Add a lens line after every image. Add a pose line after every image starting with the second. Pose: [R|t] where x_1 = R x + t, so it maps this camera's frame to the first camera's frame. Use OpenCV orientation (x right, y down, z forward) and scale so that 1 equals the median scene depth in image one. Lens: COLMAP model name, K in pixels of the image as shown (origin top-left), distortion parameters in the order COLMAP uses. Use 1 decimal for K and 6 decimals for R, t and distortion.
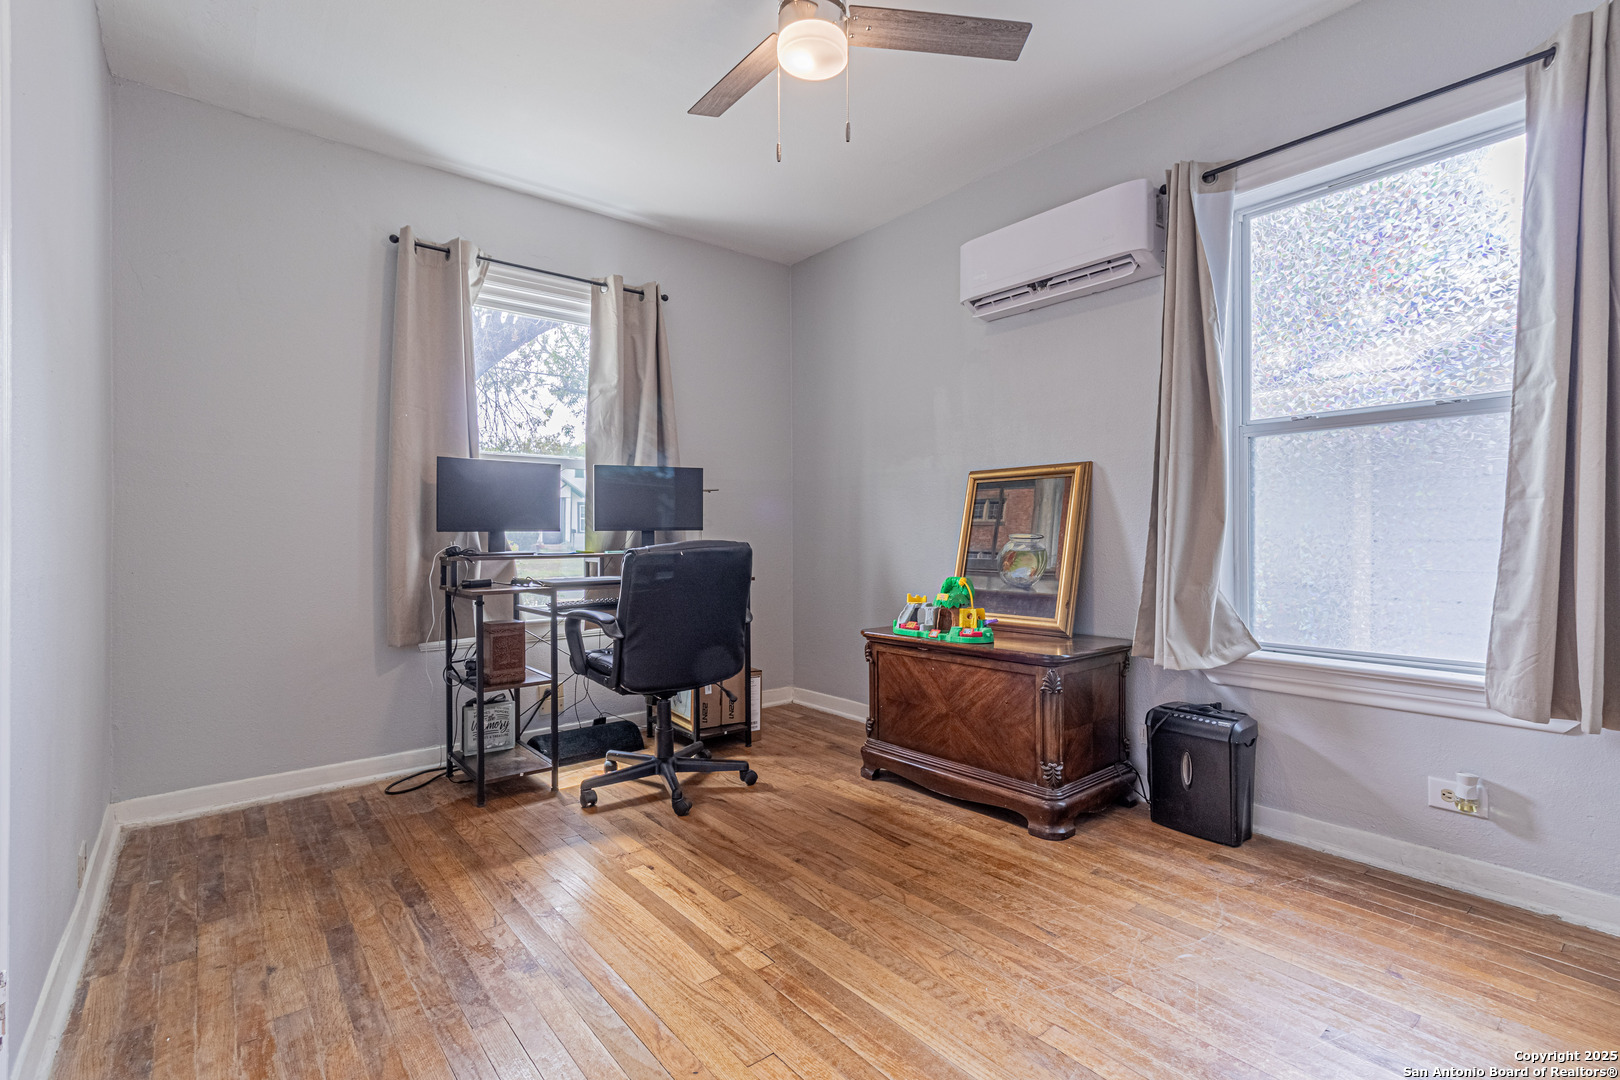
lens RADIAL K [[751.1, 0, 806.5], [0, 751.1, 534.3], [0, 0, 1]] dist [0.006077, 0.000261]
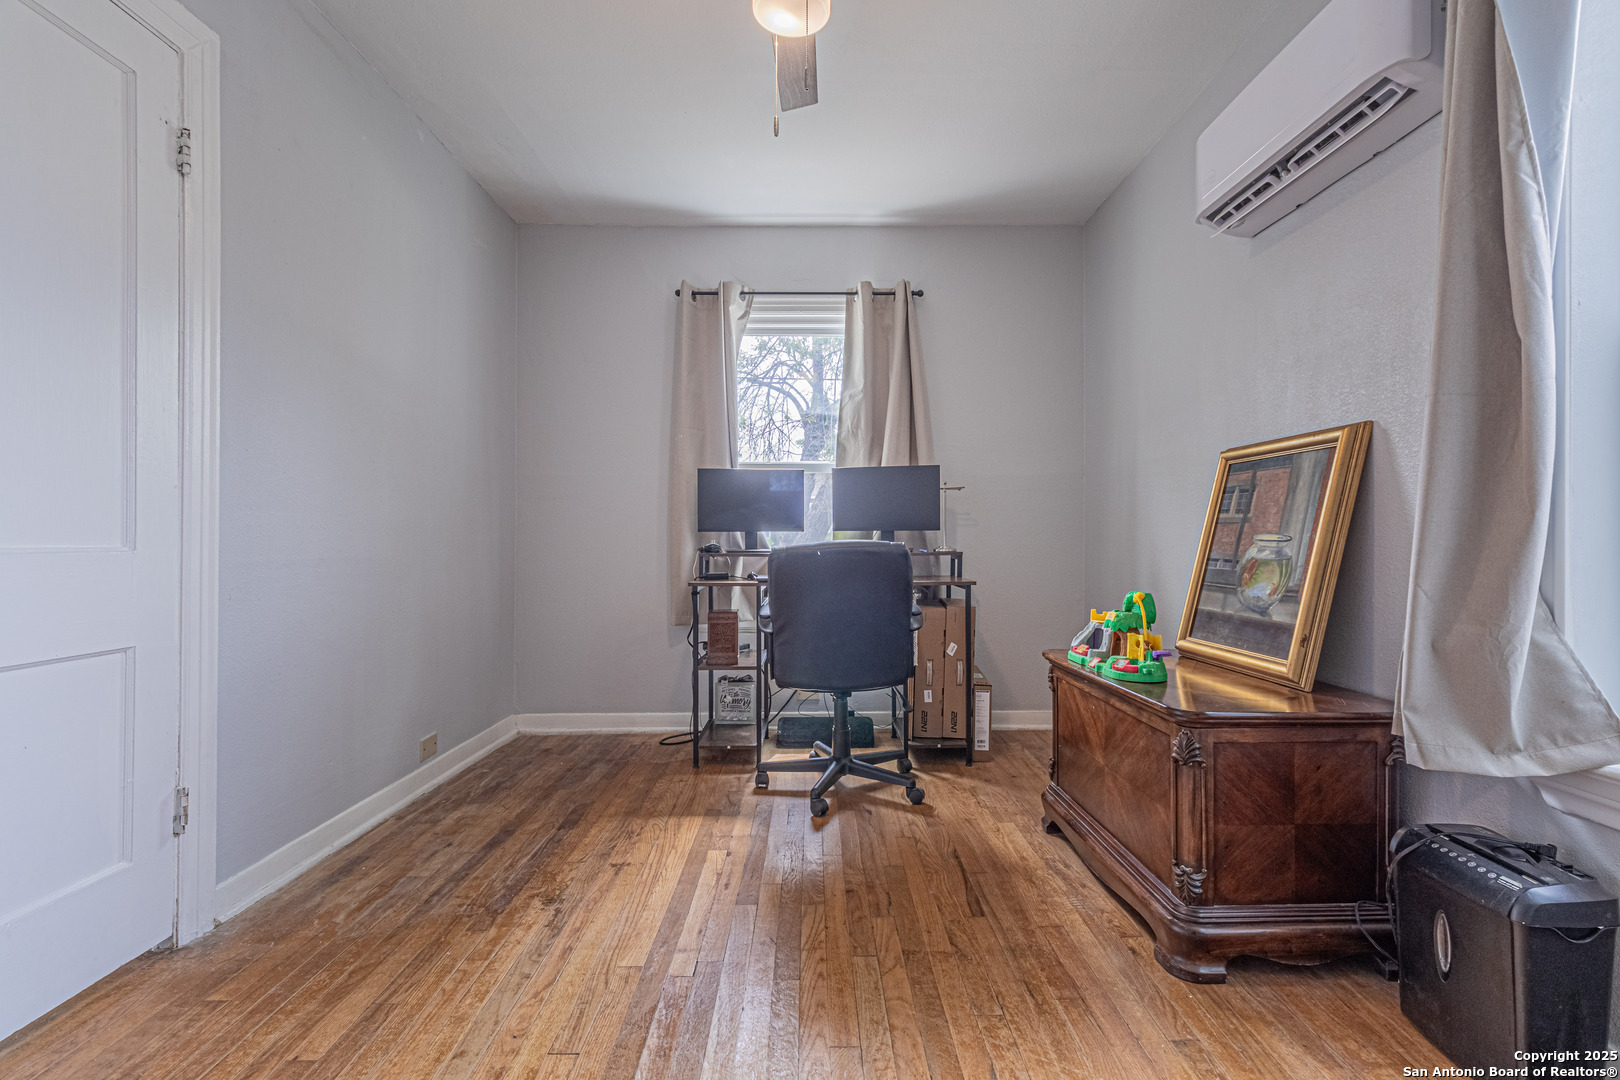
lens RADIAL K [[732.2, 0, 800.2], [0, 732.2, 538.6], [0, 0, 1]] dist [0.006115, 0.000206]
pose [[0.781046, 0.005425, -0.624449, 0.386241], [-0.003131, 0.999984, 0.004771, 0.001629], [0.624465, -0.001771, 0.781051, 0.209398]]
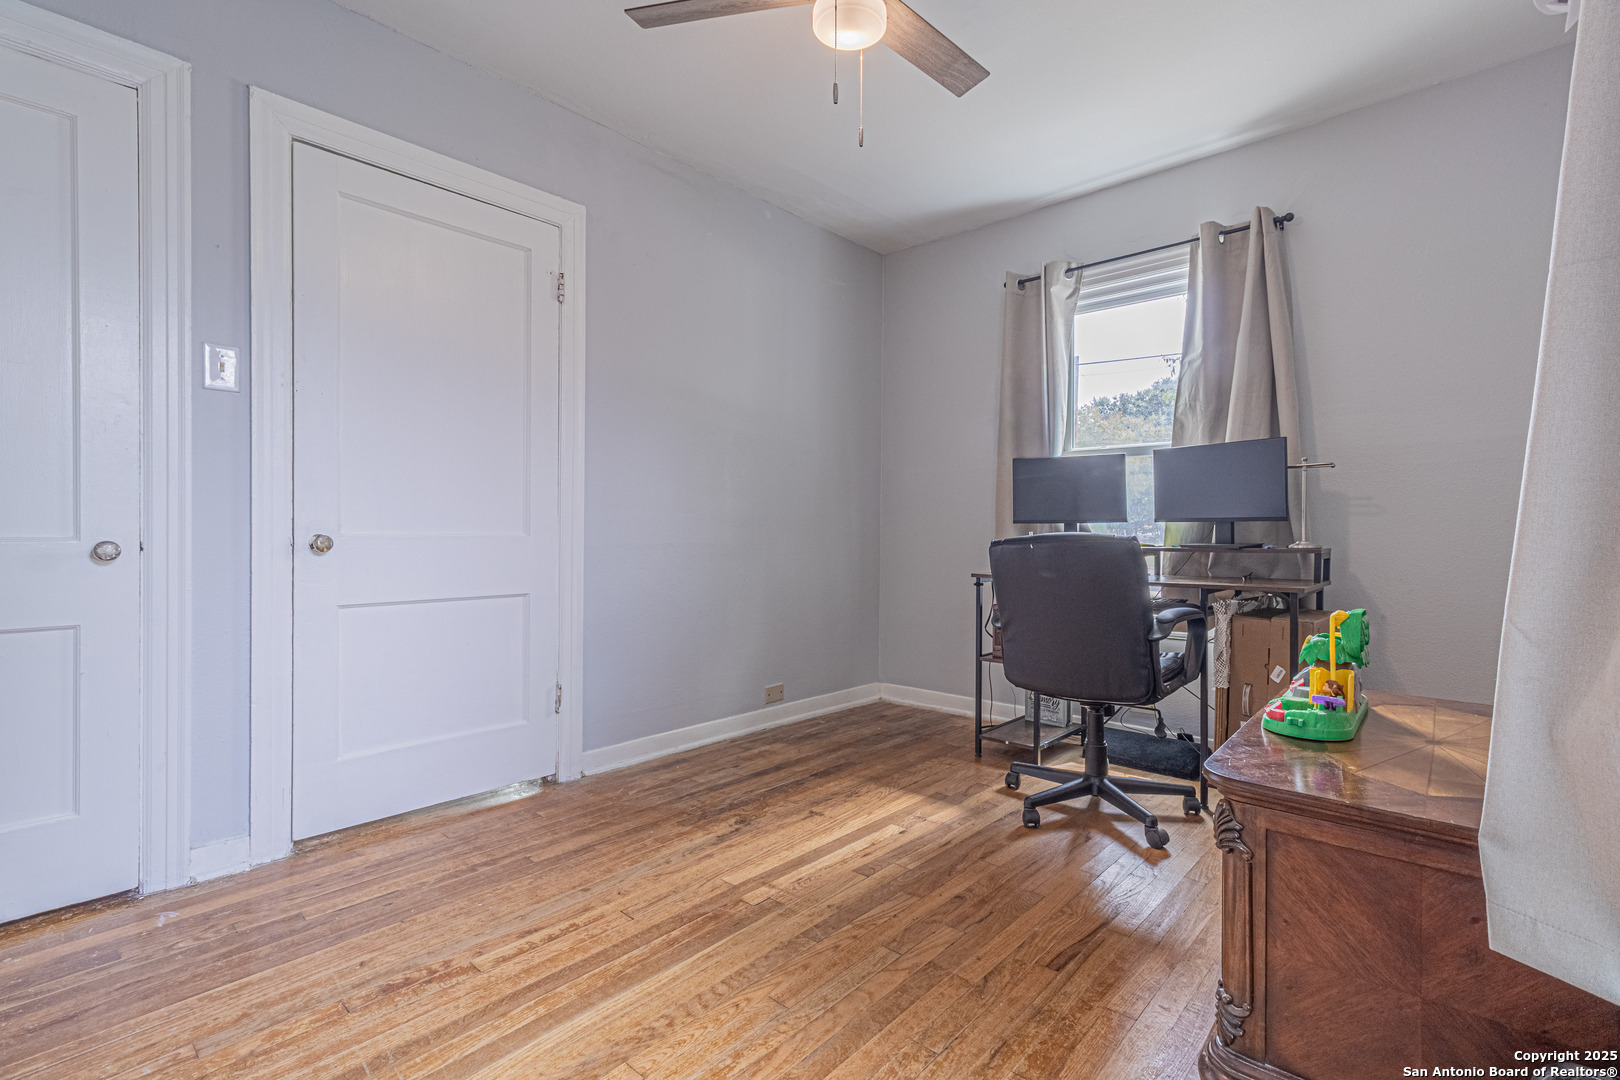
lens RADIAL K [[720.3, 0, 819.0], [0, 720.3, 533.0], [0, 0, 1]] dist [0.001927, 0.000019]
pose [[0.173023, 0.010819, -0.984858, 0.611311], [-0.002899, 0.999941, 0.010476, 0.000443], [0.984914, 0.001042, 0.173044, 0.540824]]
